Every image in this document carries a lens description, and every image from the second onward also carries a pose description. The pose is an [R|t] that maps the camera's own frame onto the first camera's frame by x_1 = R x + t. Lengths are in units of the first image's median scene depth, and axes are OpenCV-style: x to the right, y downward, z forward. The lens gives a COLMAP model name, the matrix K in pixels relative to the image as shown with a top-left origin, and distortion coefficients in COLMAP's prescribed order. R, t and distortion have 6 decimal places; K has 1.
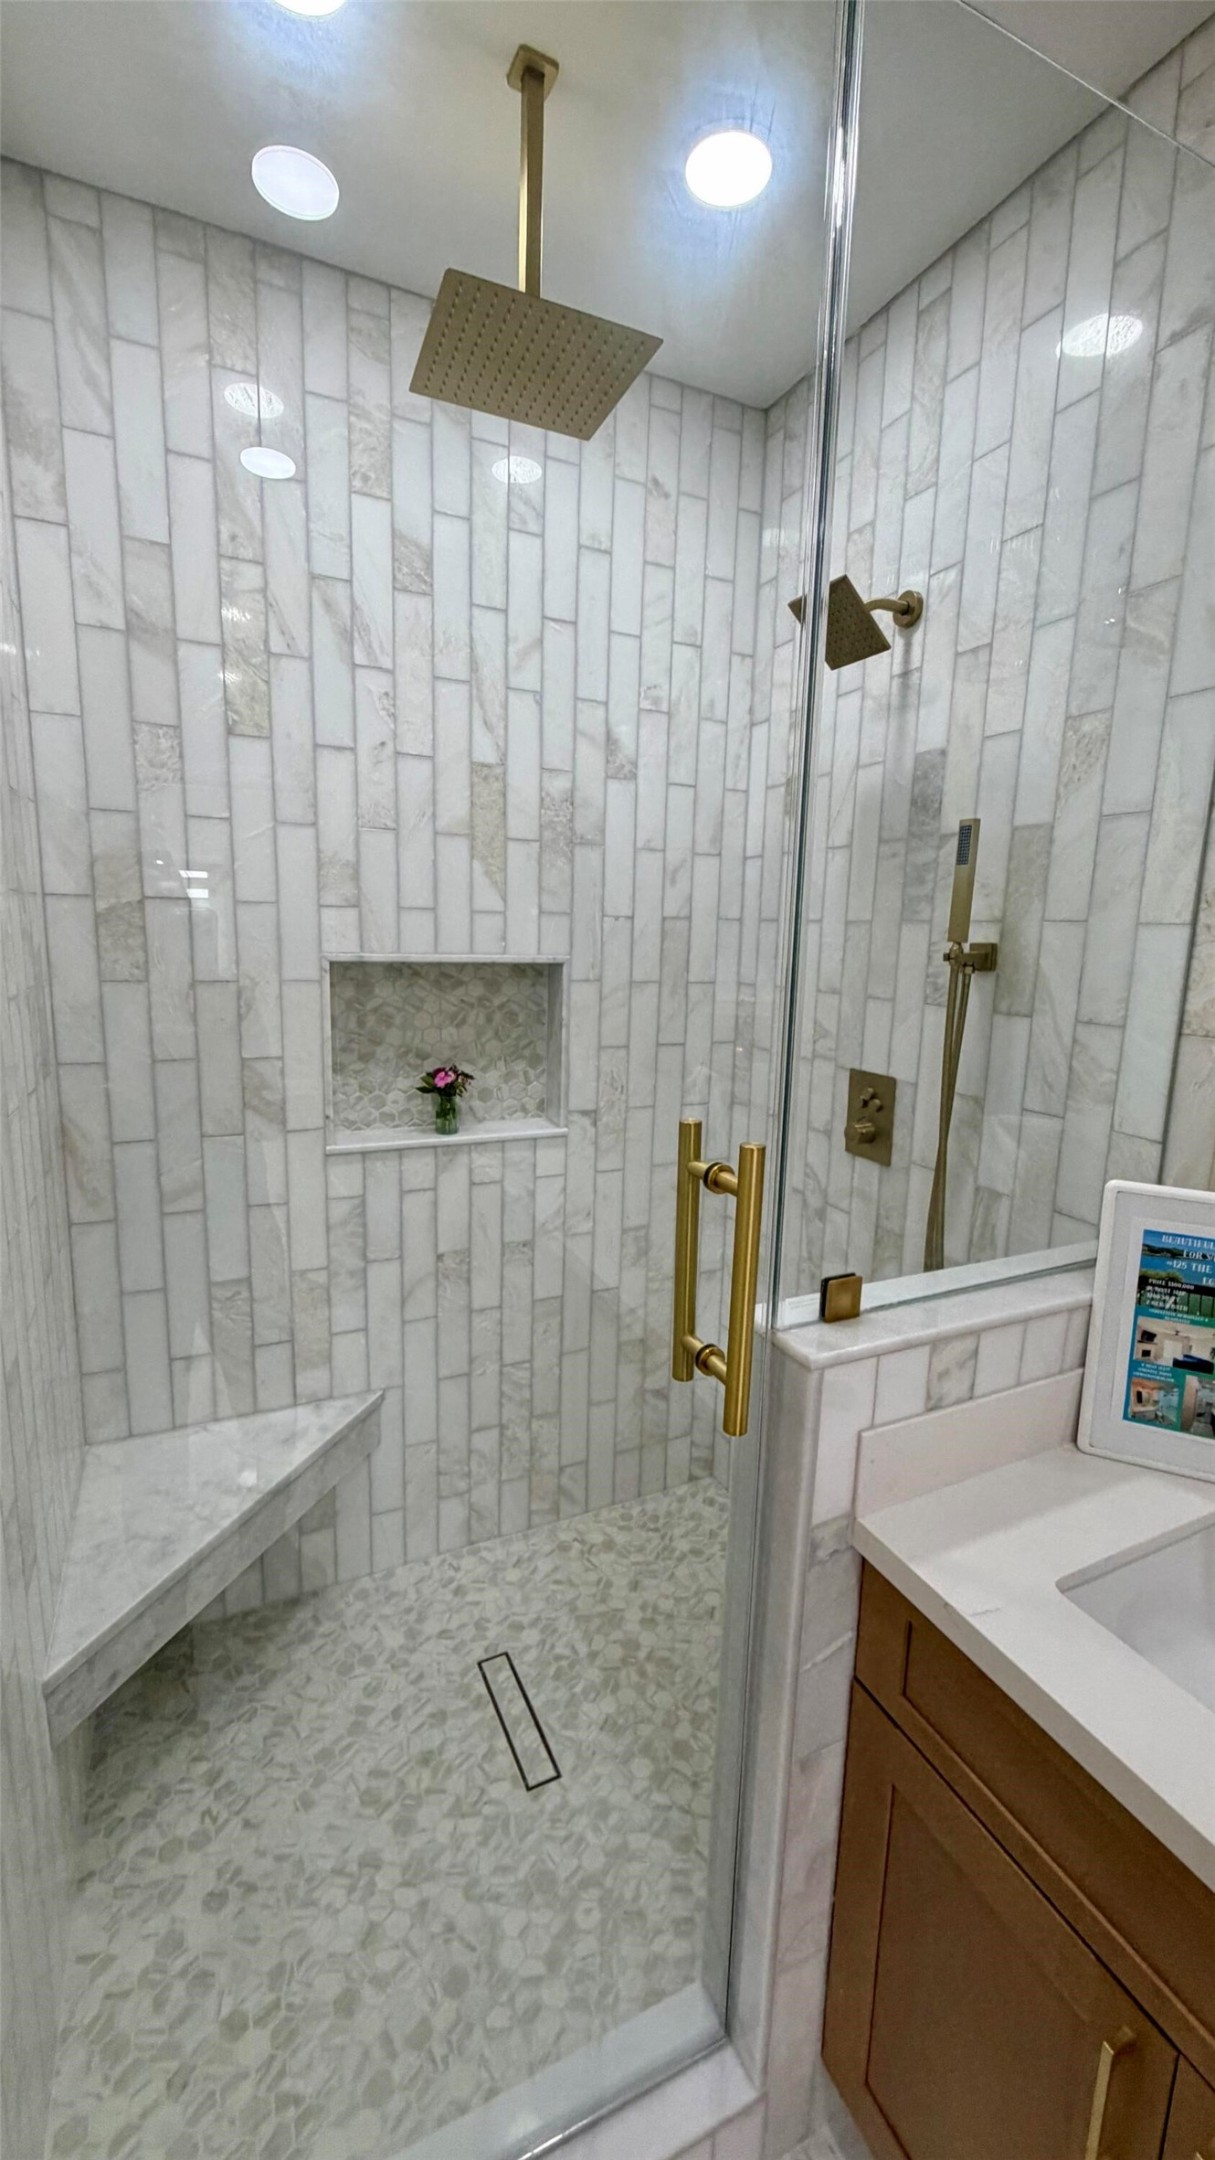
lens RADIAL K [[866.0, 0, 616.9], [0, 866.0, 1077.9], [0, 0, 1]] dist [-0.005921, 0.000152]
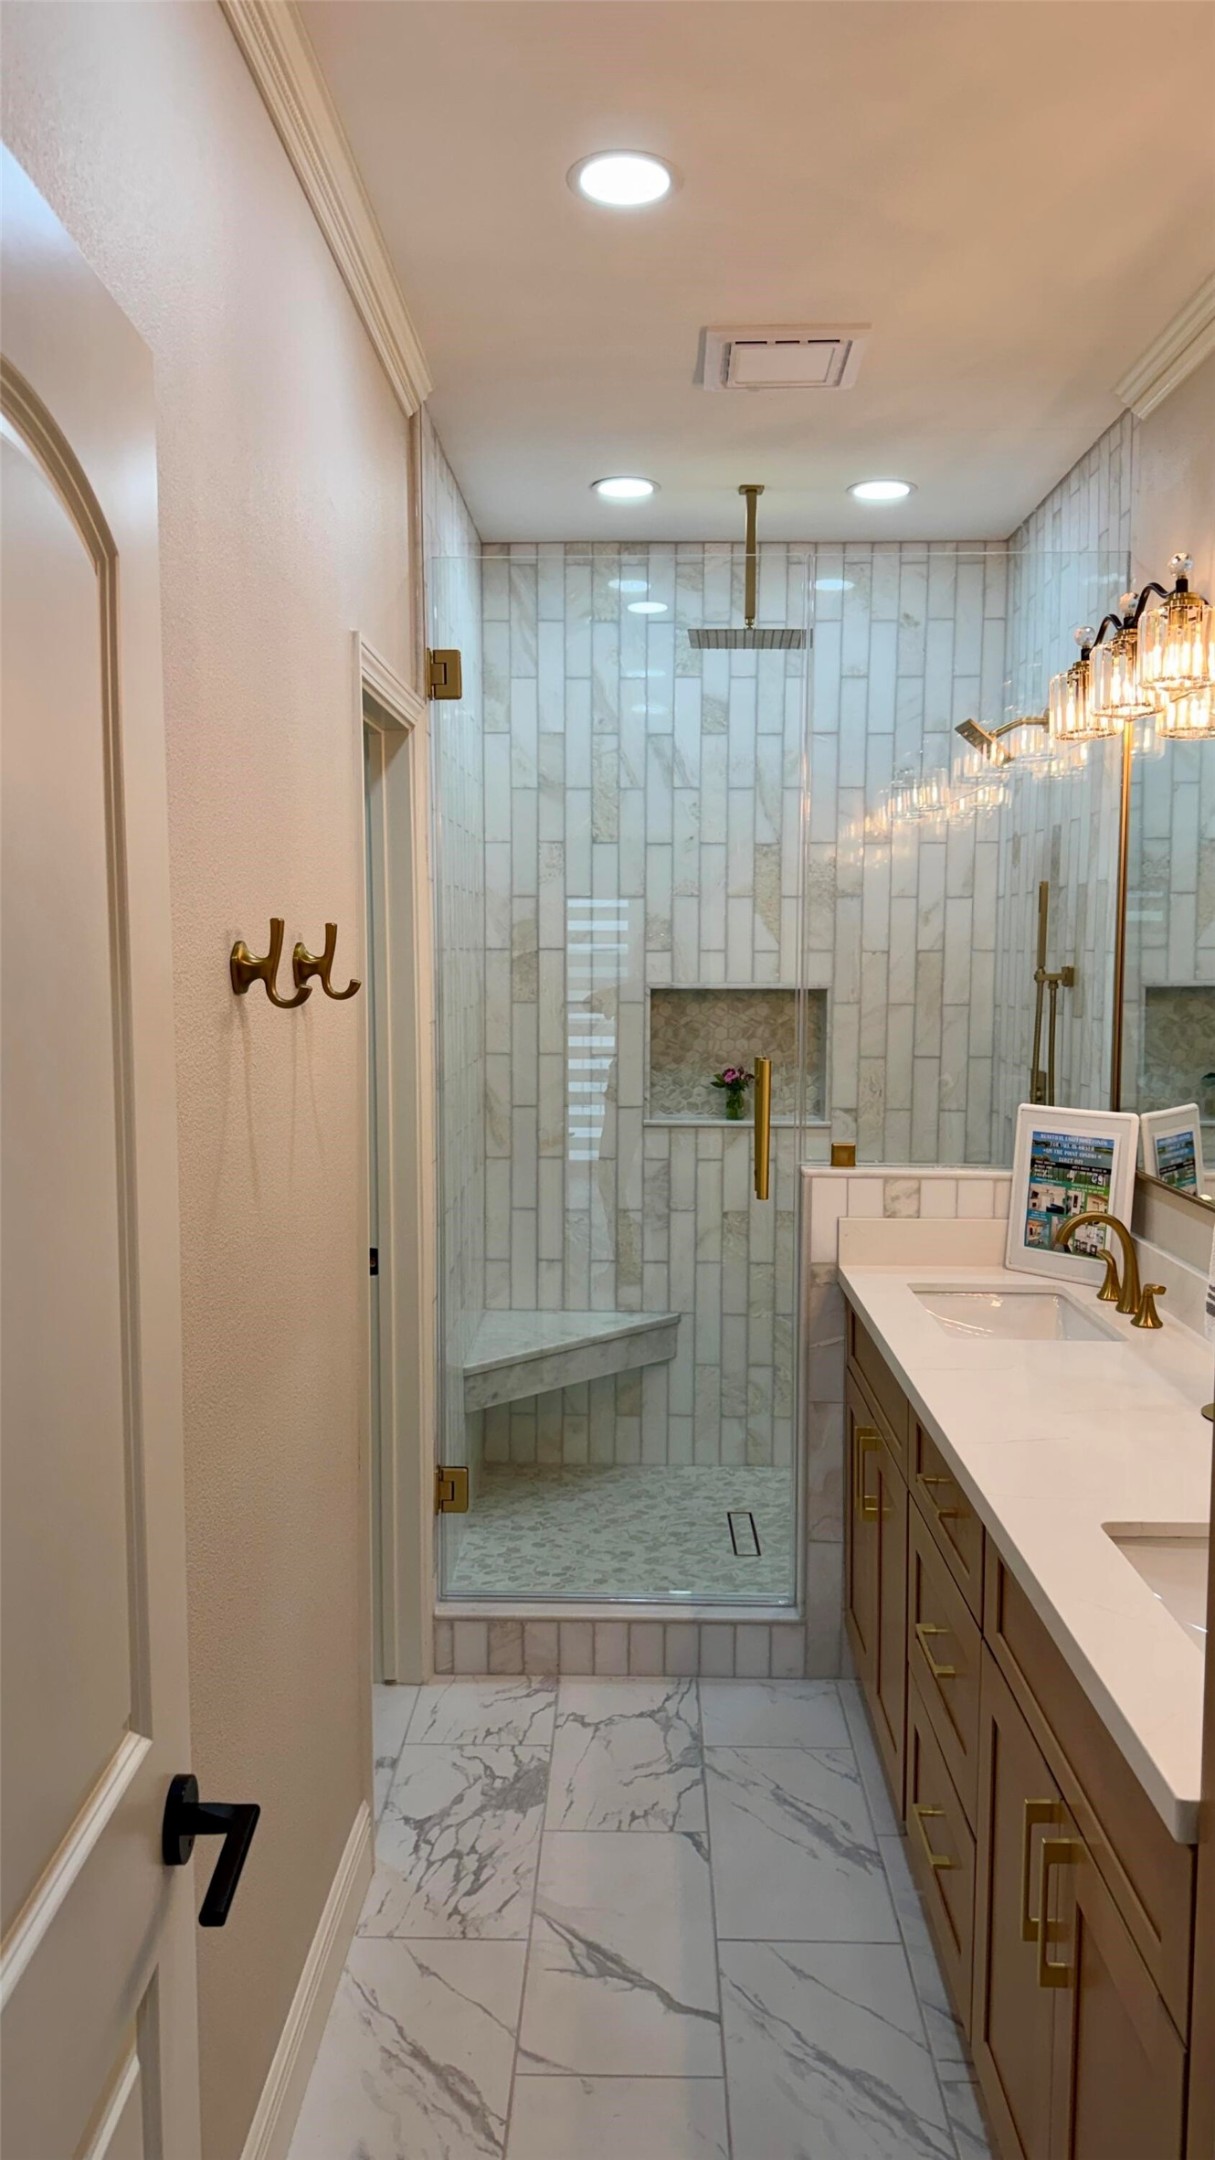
lens RADIAL K [[1511.0, 0, 604.5], [0, 1511.0, 1083.2], [0, 0, 1]] dist [0.008553, -0.001101]
pose [[0.893097, 0.014019, -0.449646, 0.738905], [-0.053452, 0.995741, -0.075124, 0.216958], [0.446678, 0.091128, 0.890042, -1.268388]]
